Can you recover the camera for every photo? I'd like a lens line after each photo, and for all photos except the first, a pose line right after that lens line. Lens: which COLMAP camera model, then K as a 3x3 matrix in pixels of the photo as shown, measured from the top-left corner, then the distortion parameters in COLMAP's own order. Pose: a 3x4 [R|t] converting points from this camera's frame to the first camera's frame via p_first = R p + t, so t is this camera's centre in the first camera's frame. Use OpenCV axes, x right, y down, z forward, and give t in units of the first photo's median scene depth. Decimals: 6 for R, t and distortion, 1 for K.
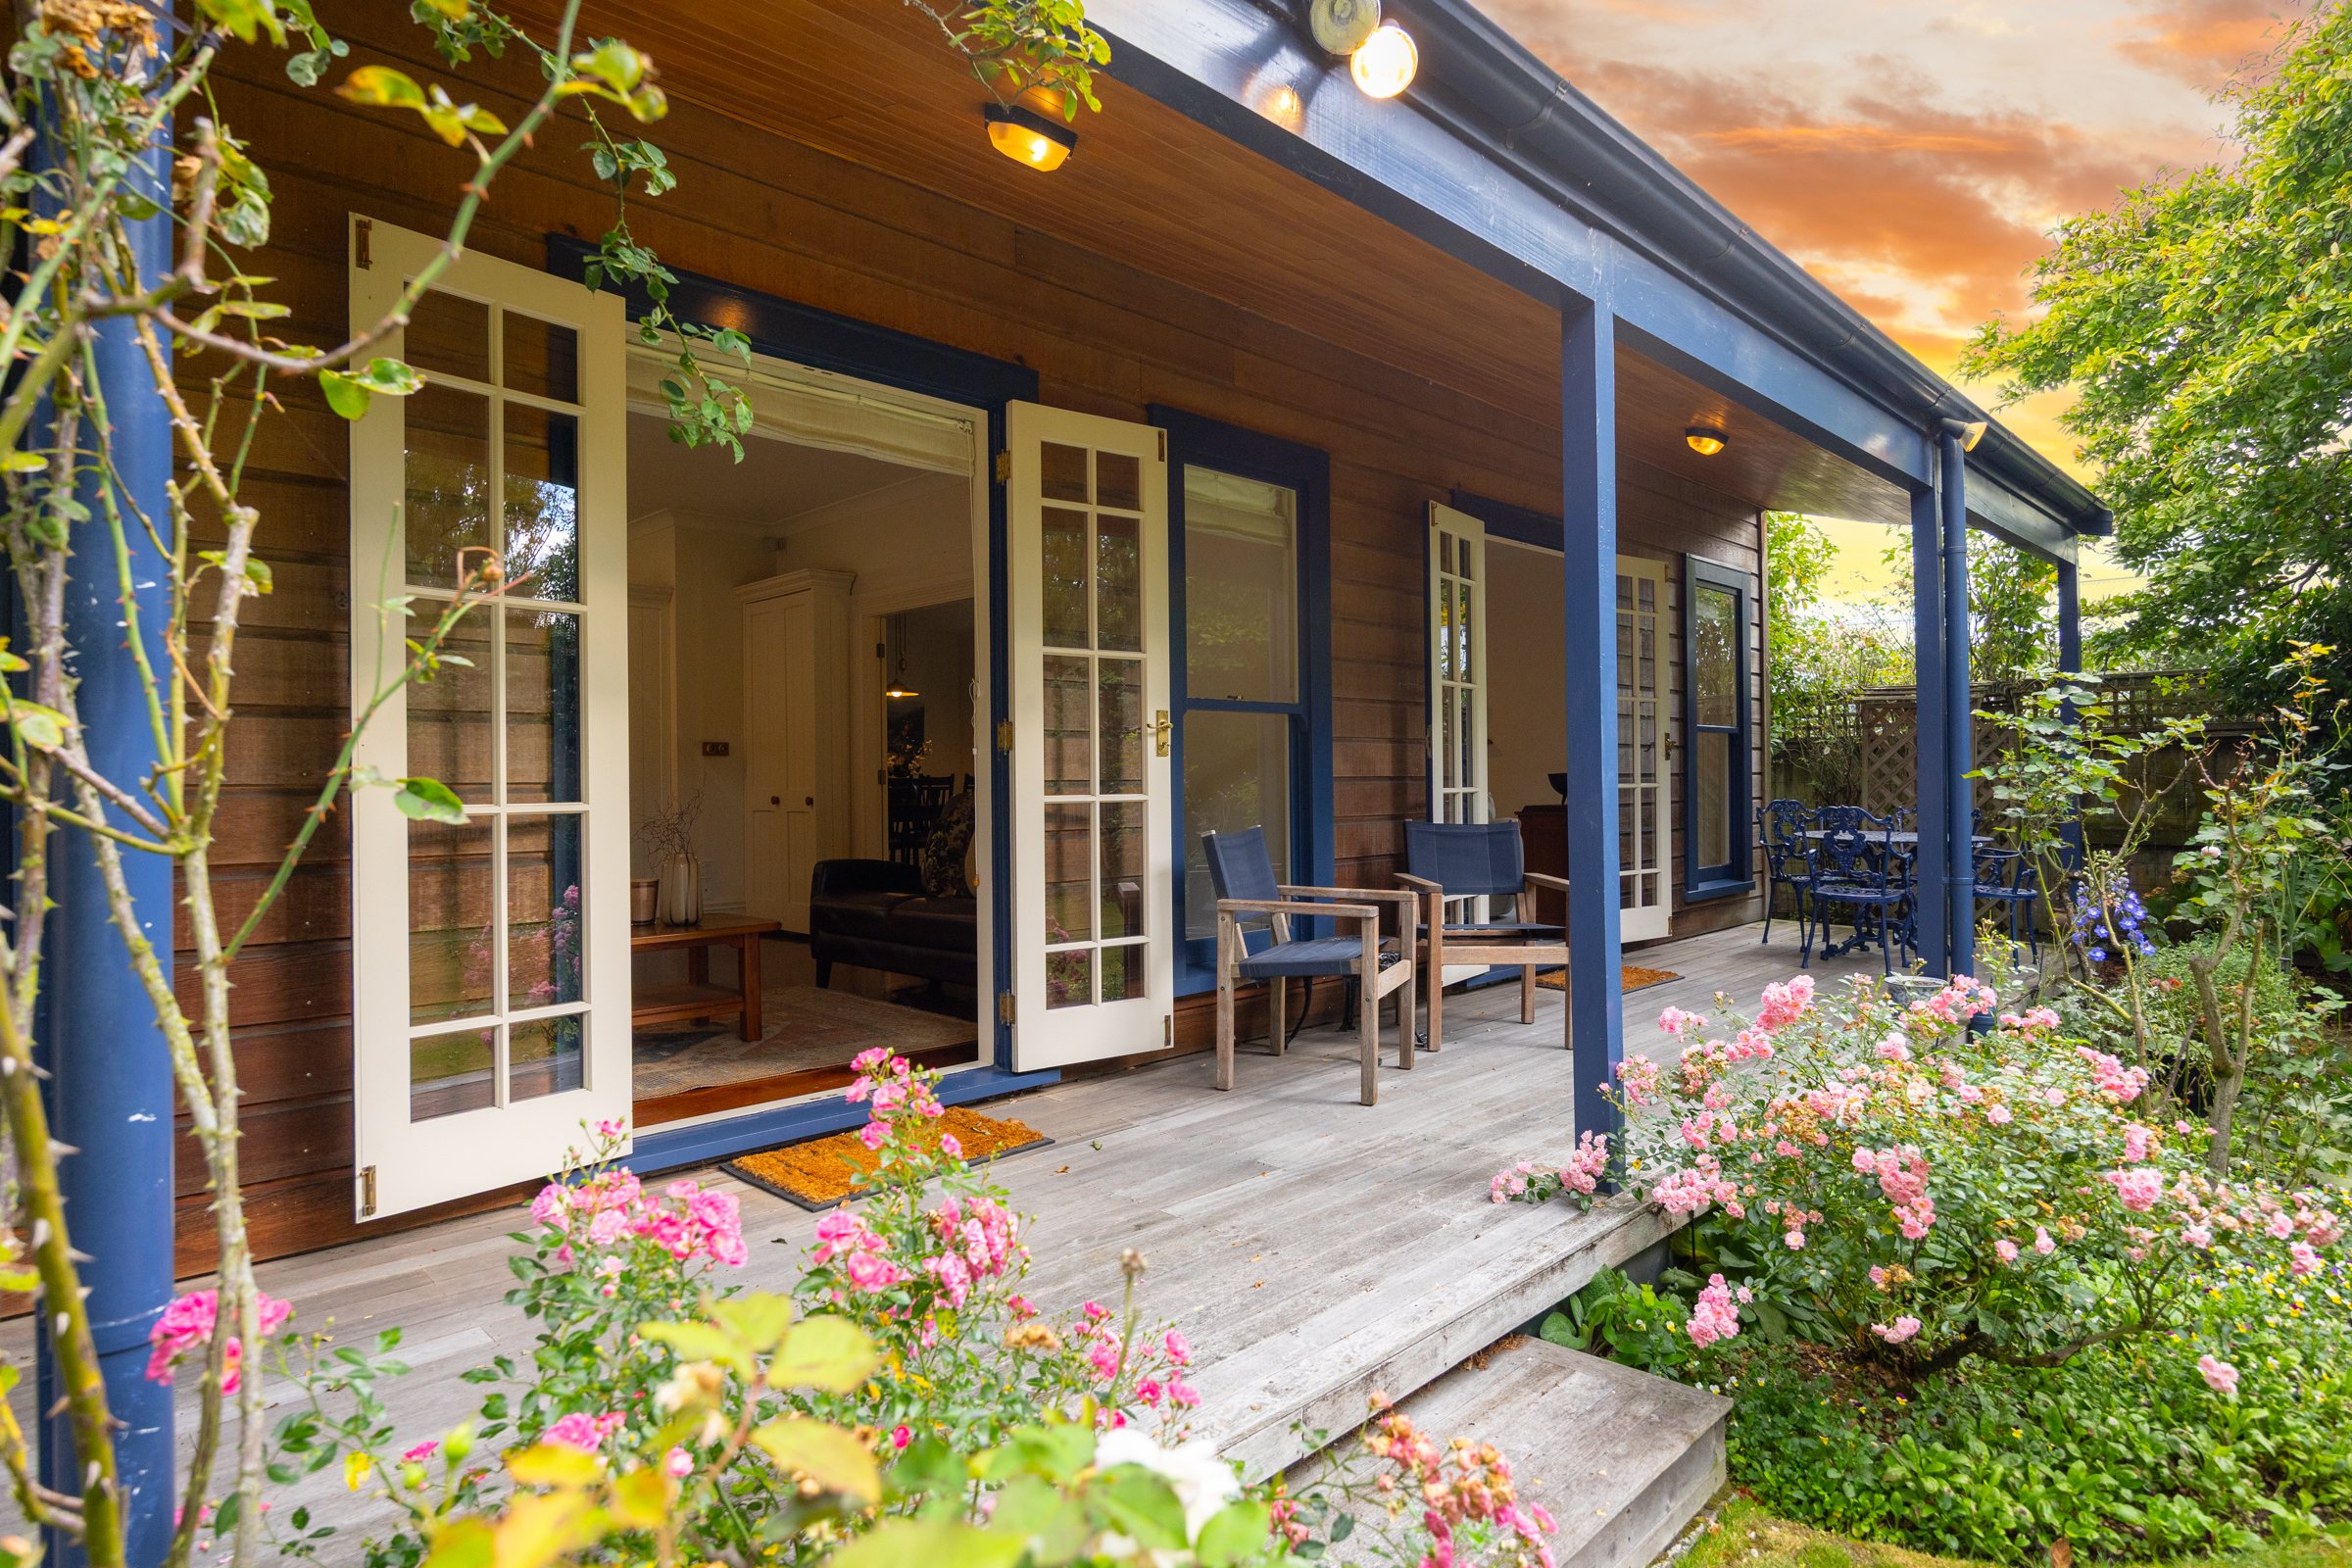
lens RADIAL K [[1287.8, 0, 1180.0], [0, 1287.8, 785.9], [0, 0, 1]] dist [-0.045296, -0.001453]
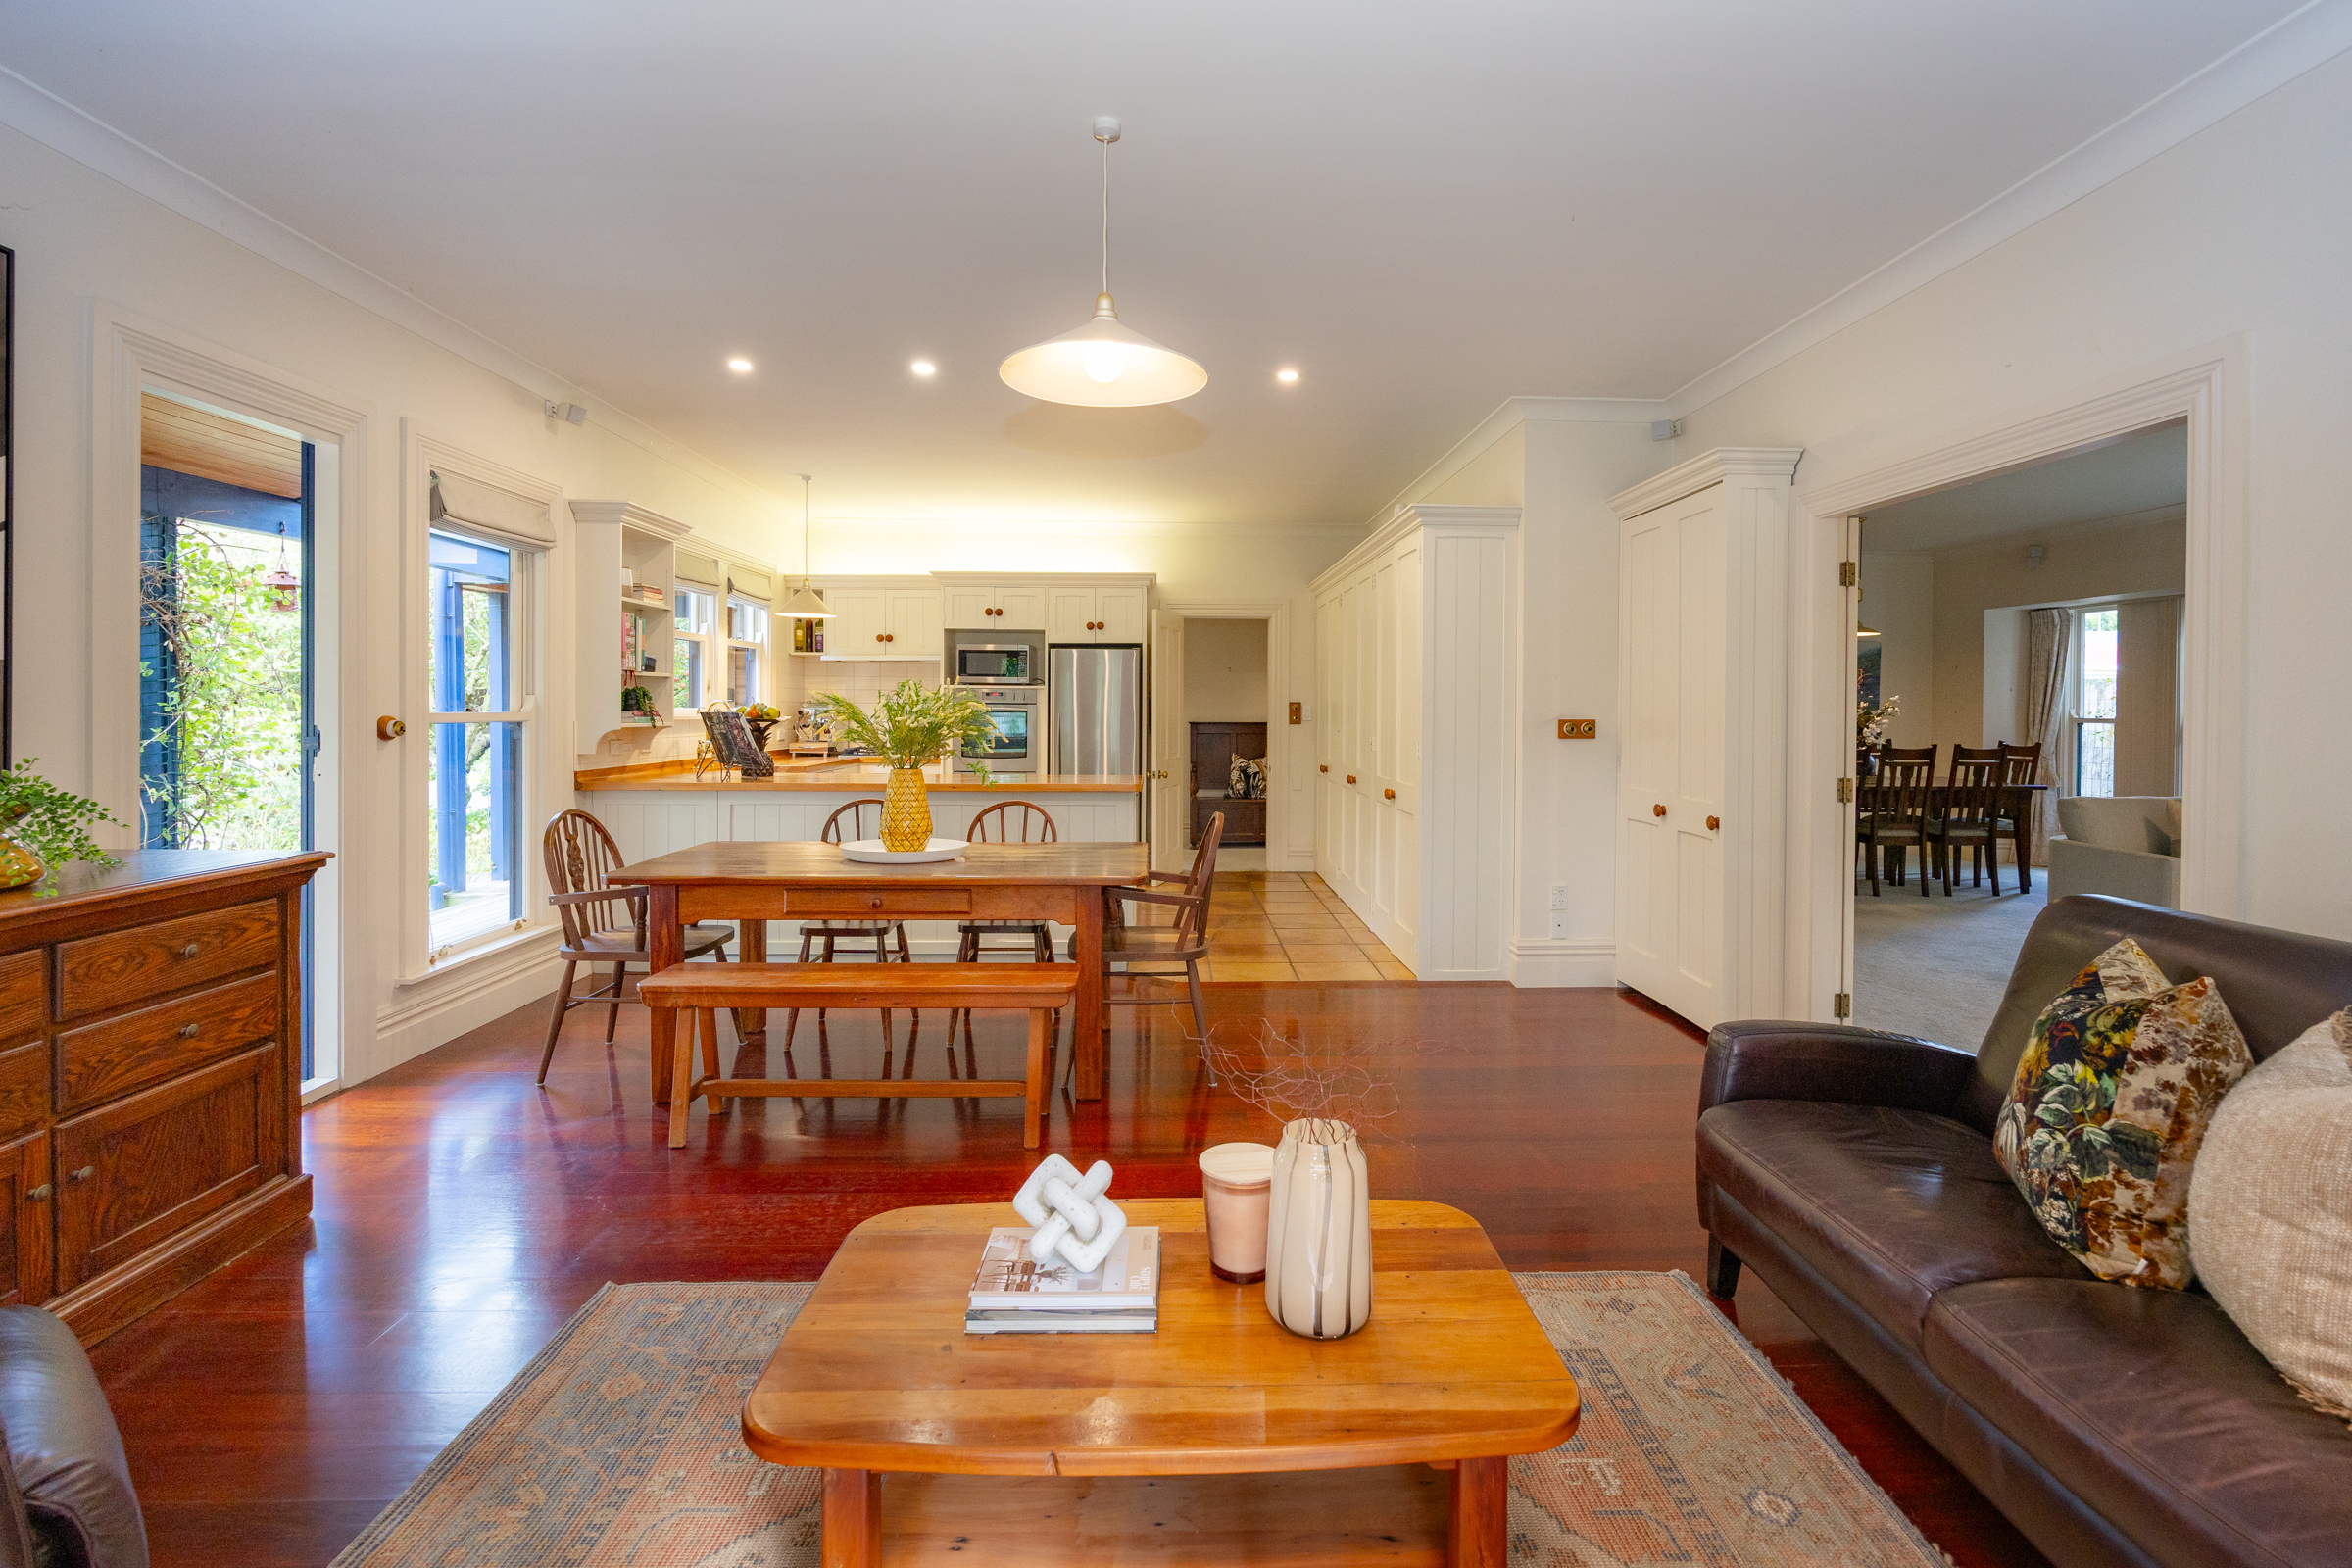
lens RADIAL K [[1047.2, 0, 1196.0], [0, 1047.2, 718.2], [0, 0, 1]] dist [-0.019676, 0.000481]
pose [[0.725929, 0.020745, -0.687457, -0.117403], [-0.014000, 0.999784, 0.015386, -0.041054], [0.687627, -0.001545, 0.726062, 0.434464]]
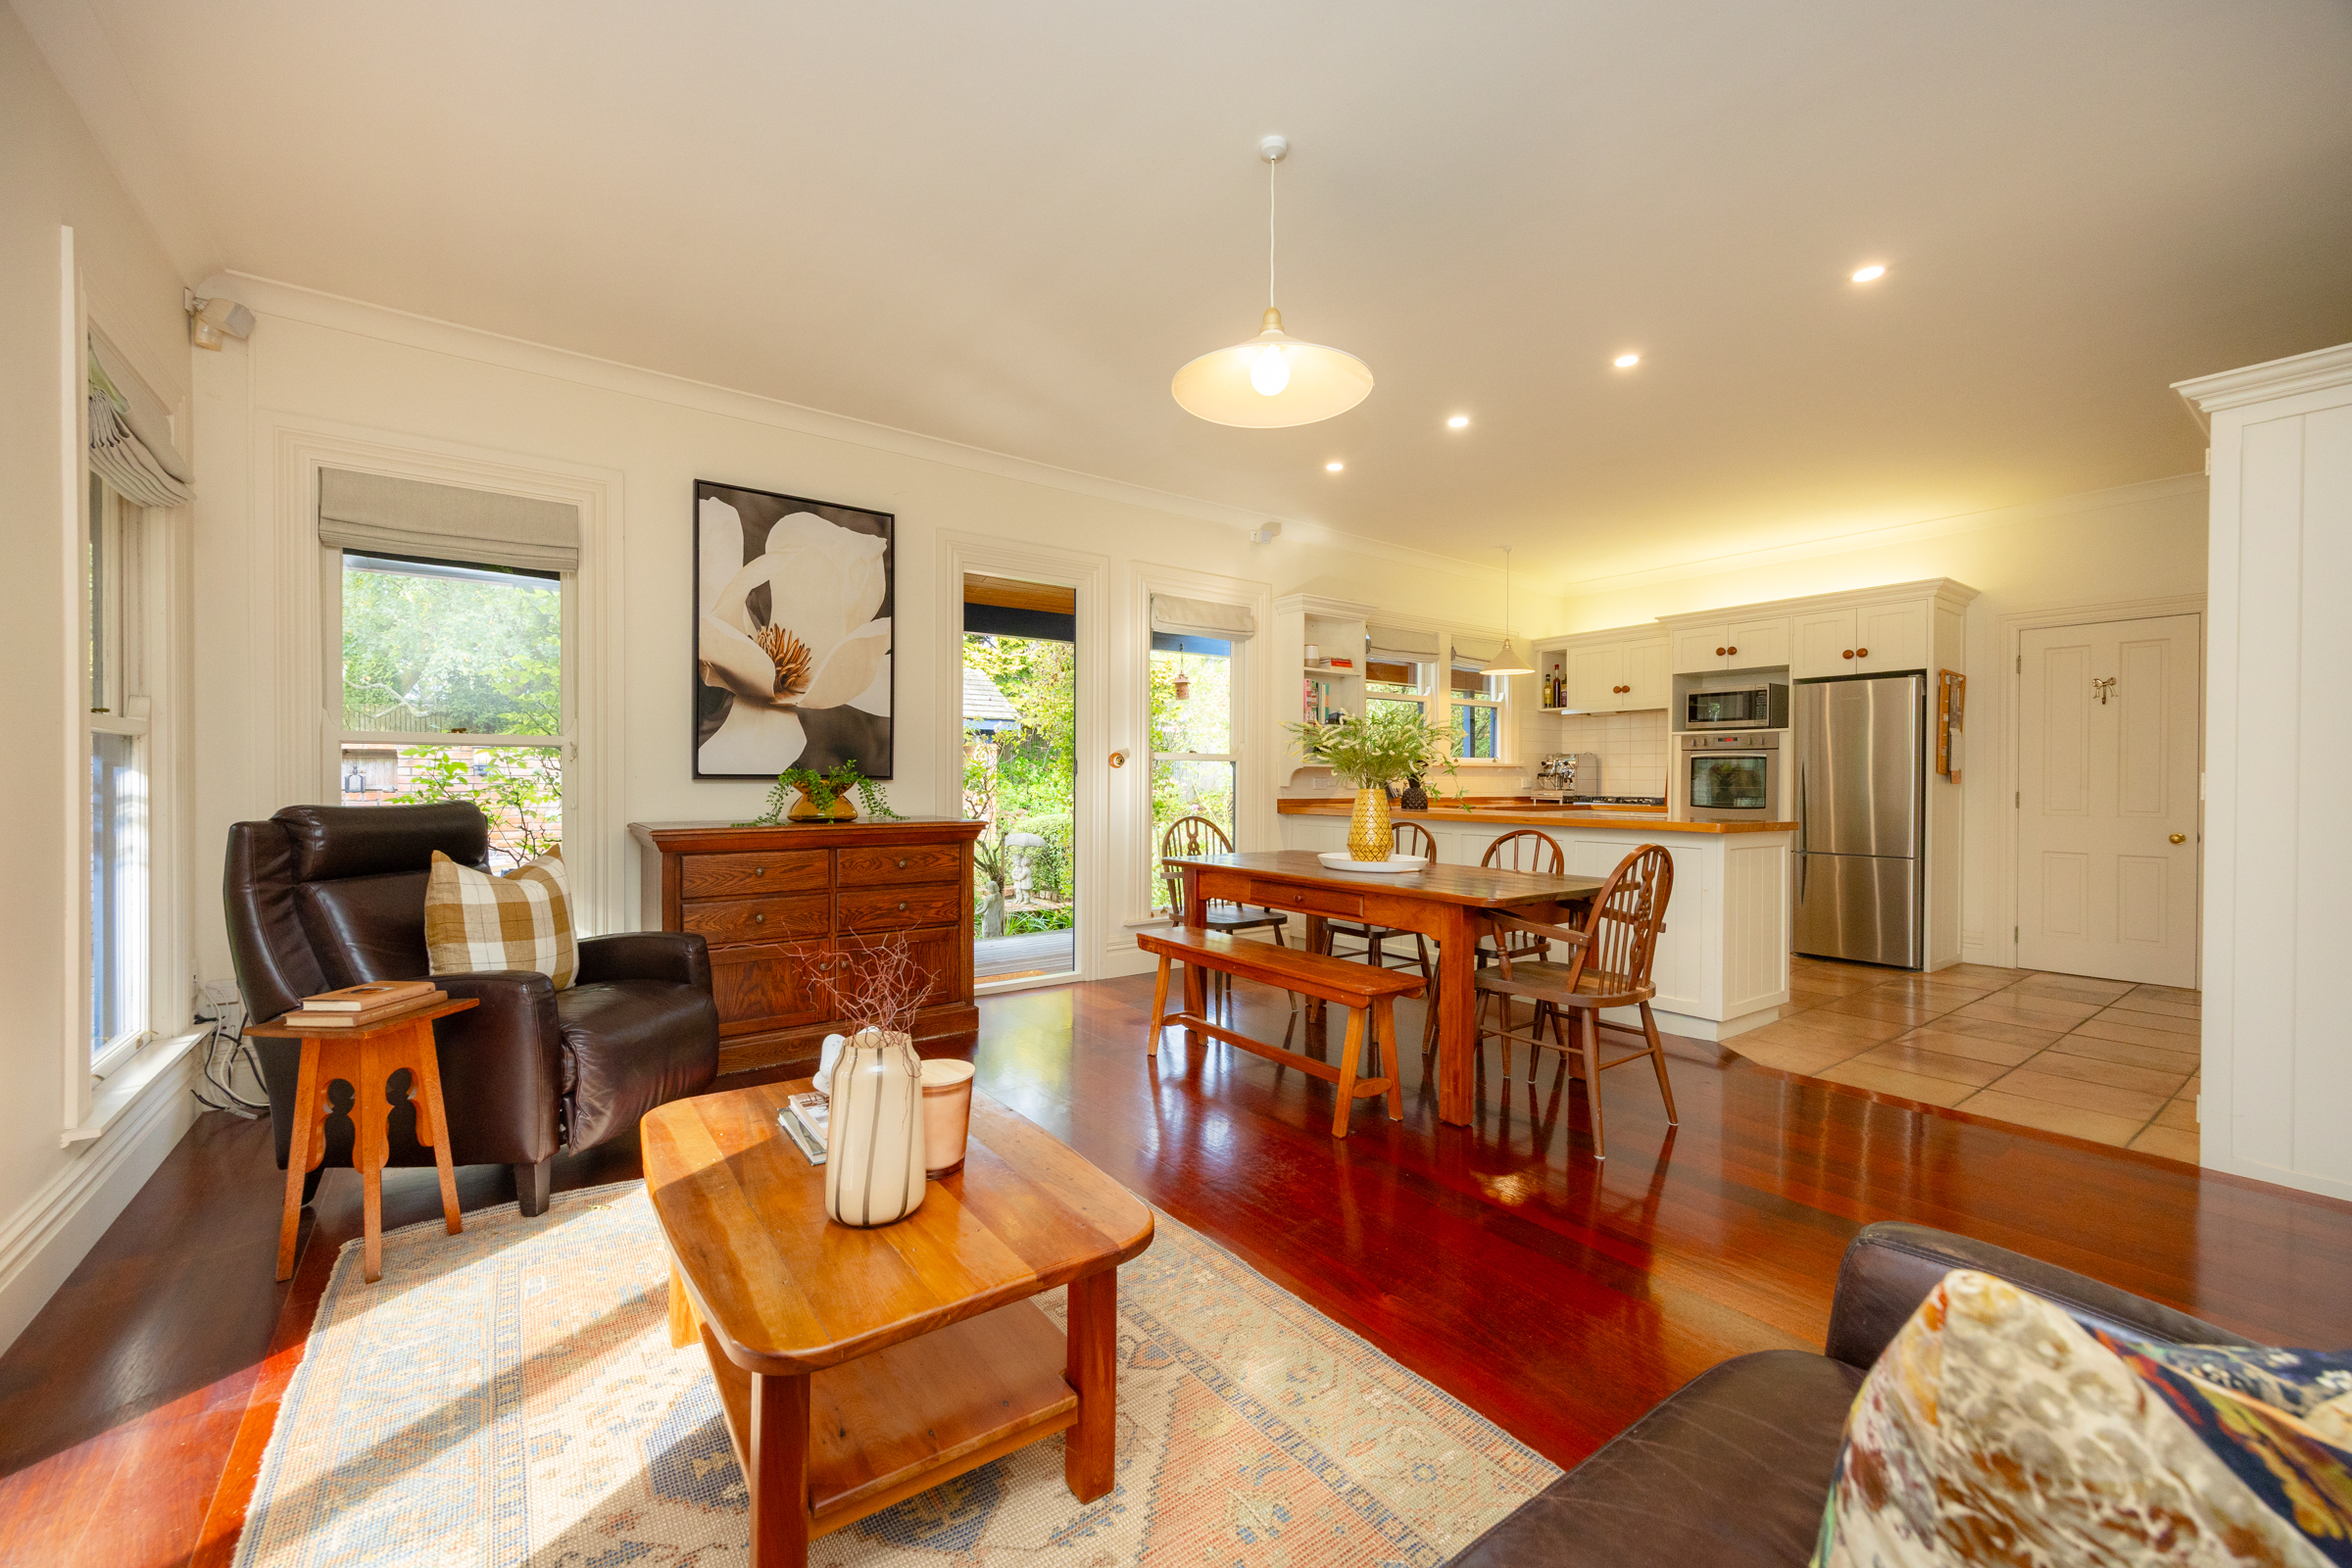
lens RADIAL K [[910.1, 0, 1174.0], [0, 910.1, 780.5], [0, 0, 1]] dist [0.000144, -0.000373]
pose [[-0.154303, 0.013577, -0.987930, -0.068870], [-0.003353, 0.999893, 0.014265, -0.020799], [0.988018, 0.005513, -0.154241, 0.647317]]
